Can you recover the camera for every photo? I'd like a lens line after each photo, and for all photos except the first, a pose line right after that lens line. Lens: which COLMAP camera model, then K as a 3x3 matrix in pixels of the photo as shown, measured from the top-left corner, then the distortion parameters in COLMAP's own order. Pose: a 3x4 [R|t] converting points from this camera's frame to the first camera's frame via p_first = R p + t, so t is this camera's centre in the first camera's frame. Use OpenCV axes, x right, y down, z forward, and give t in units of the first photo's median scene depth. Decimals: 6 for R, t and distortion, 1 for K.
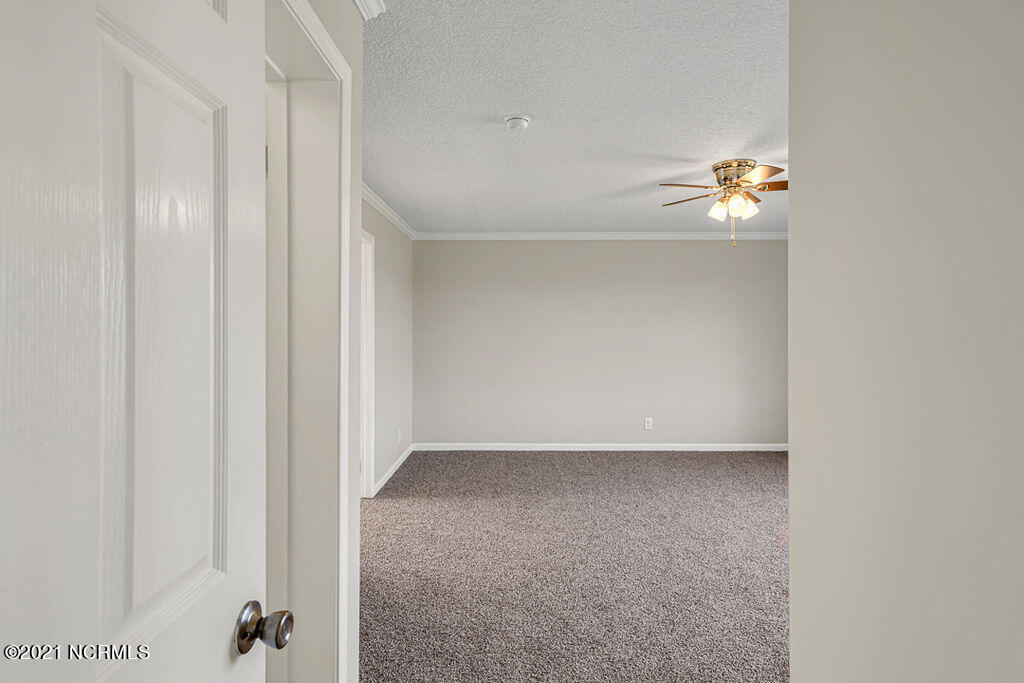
lens RADIAL K [[475.4, 0, 513.1], [0, 475.4, 330.9], [0, 0, 1]] dist [-0.000669, -0.000036]
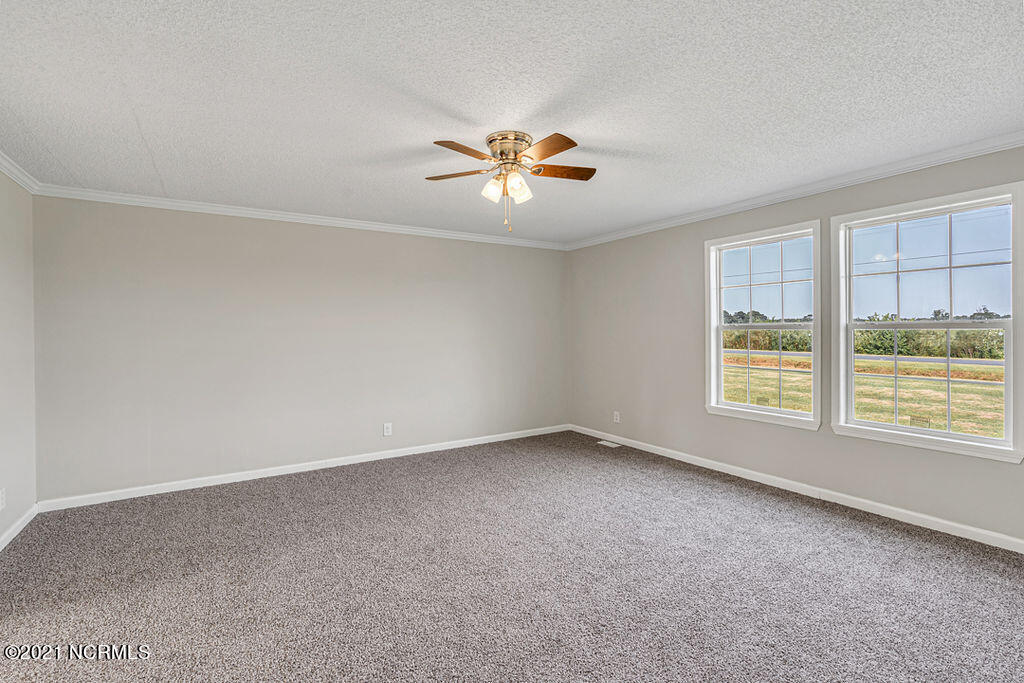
lens RADIAL K [[469.3, 0, 511.5], [0, 469.3, 332.8], [0, 0, 1]] dist [-0.001376, 0.000378]
pose [[0.844383, -0.010499, 0.535636, -0.003084], [0.008089, 0.999944, 0.006848, 0.003400], [-0.535678, -0.001450, 0.844421, 0.192206]]
